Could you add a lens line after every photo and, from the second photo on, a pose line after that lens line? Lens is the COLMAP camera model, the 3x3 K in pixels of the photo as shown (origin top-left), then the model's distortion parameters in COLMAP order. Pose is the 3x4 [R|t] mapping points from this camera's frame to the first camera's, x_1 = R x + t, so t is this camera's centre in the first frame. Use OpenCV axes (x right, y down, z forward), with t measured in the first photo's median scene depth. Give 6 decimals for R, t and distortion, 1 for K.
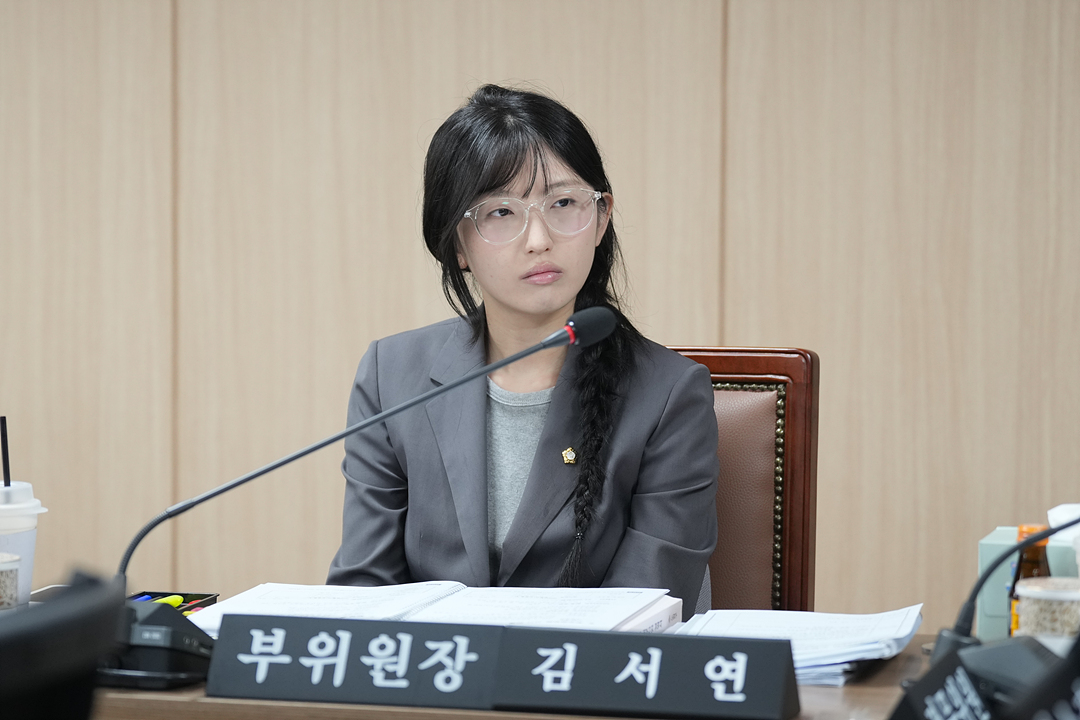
lens RADIAL K [[3921.2, 0, 529.8], [0, 3921.2, 361.0], [0, 0, 1]] dist [0.134743, 0.000000]
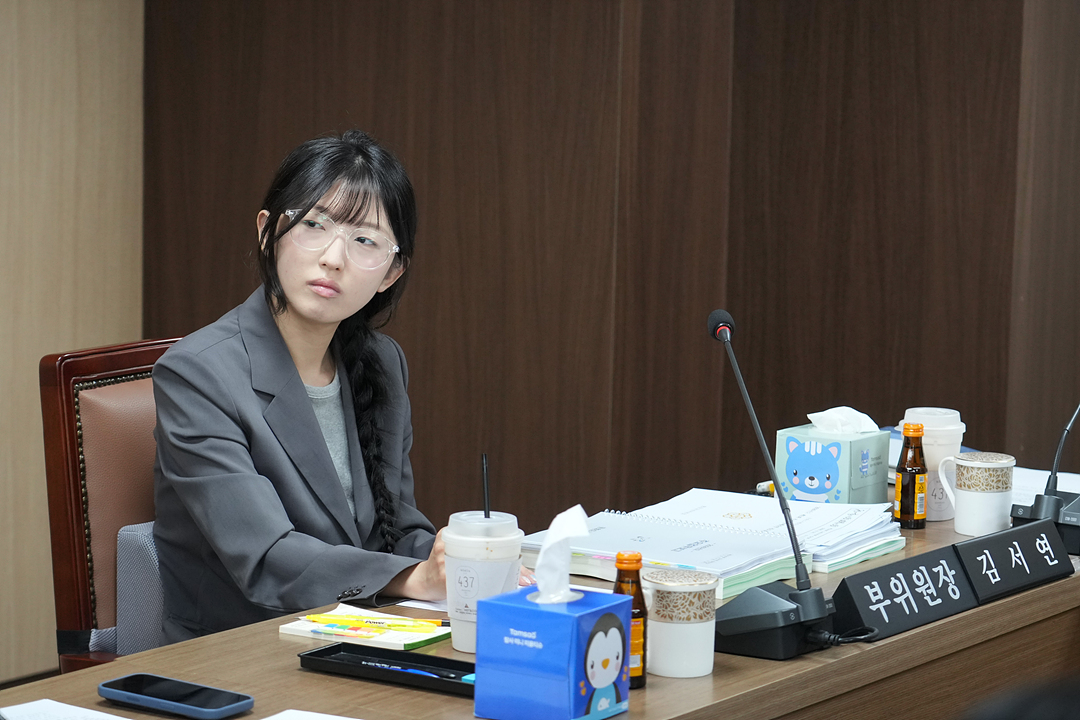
lens RADIAL K [[3140.9, 0, 539.9], [0, 3140.9, 361.8], [0, 0, 1]] dist [0.021141, 0.000000]
pose [[0.345145, -0.124135, 0.930304, -0.894927], [0.046681, 0.992258, 0.115083, -0.109539], [-0.937388, 0.003707, 0.348268, 0.612570]]
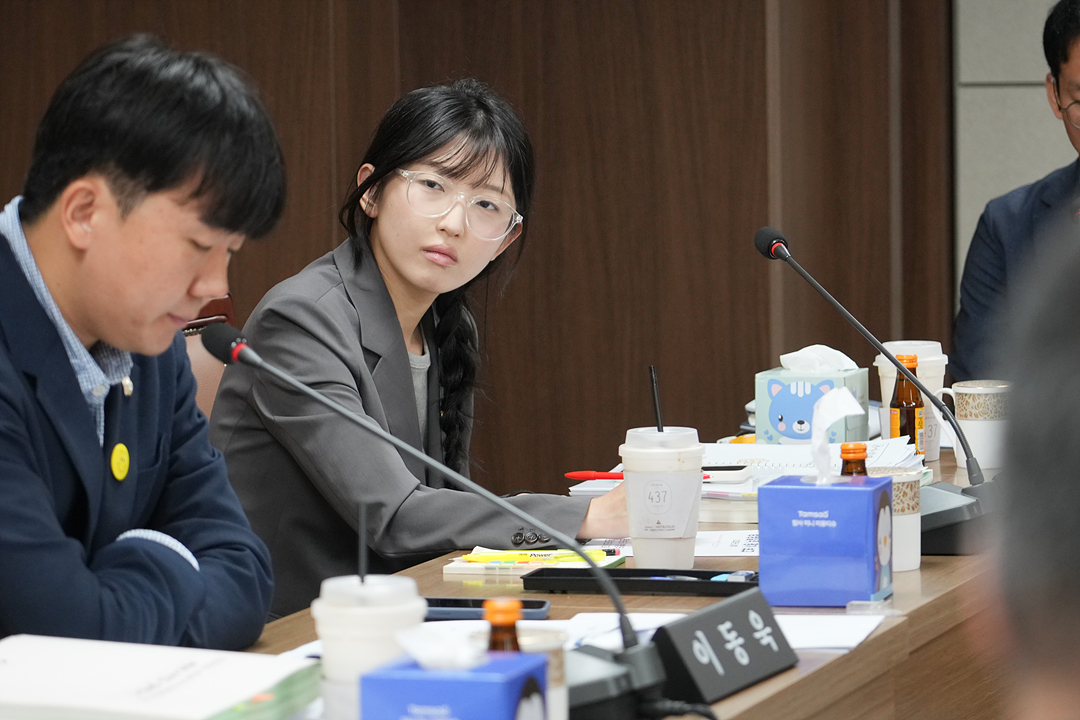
lens RADIAL K [[4881.9, 0, 534.5], [0, 4881.9, 357.8], [0, 0, 1]] dist [0.225030, 0.000000]
pose [[0.070389, -0.096094, 0.992880, -1.376380], [0.087466, 0.992110, 0.089819, -0.106901], [-0.993678, 0.080521, 0.078239, 0.853735]]
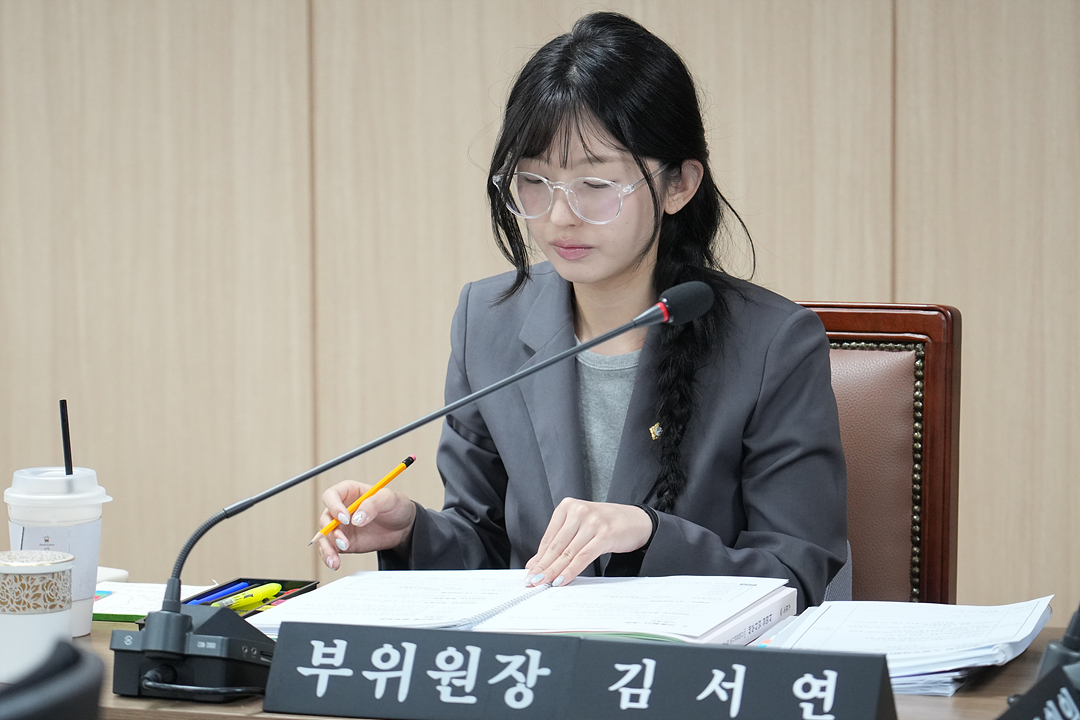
lens RADIAL K [[4144.2, 0, 547.4], [0, 4144.2, 360.7], [0, 0, 1]] dist [-0.123362, 0.000000]
pose [[0.998117, -0.005781, -0.061061, 0.037729], [0.008016, 0.999304, 0.036418, -0.027572], [0.060808, -0.036839, 0.997469, 0.021236]]
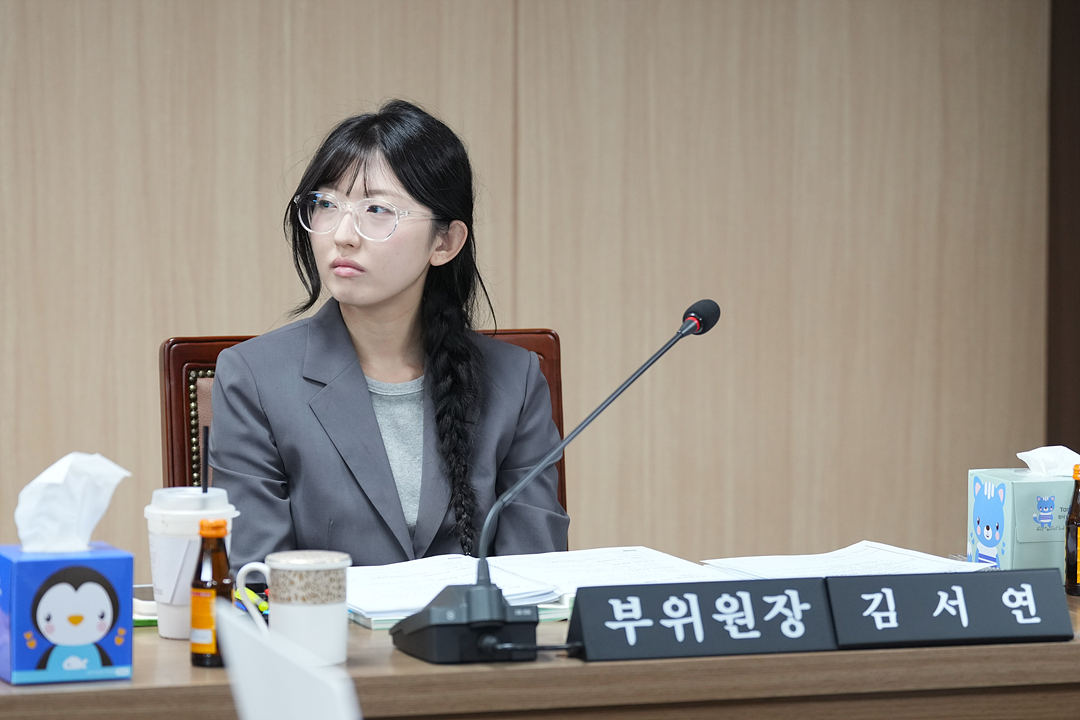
lens RADIAL K [[4225.5, 0, 540.3], [0, 4225.5, 359.2], [0, 0, 1]] dist [0.229401, 0.000000]
pose [[0.848135, -0.049929, 0.527422, -0.602042], [0.044363, 0.998746, 0.023208, -0.024393], [-0.527919, 0.003714, 0.849287, -0.015602]]
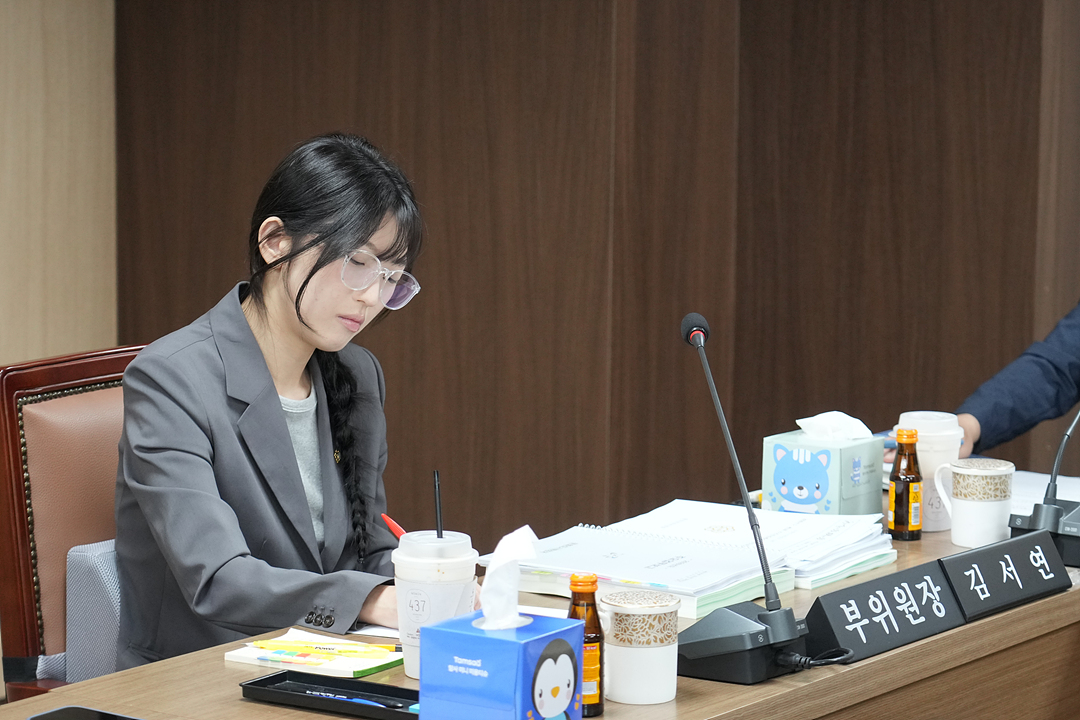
lens RADIAL K [[3381.2, 0, 546.2], [0, 3381.2, 361.6], [0, 0, 1]] dist [0.022751, 0.000000]
pose [[0.357555, -0.132805, 0.924401, -0.903983], [0.059184, 0.991070, 0.119491, -0.117996], [-0.932015, 0.011985, 0.362222, 0.580486]]
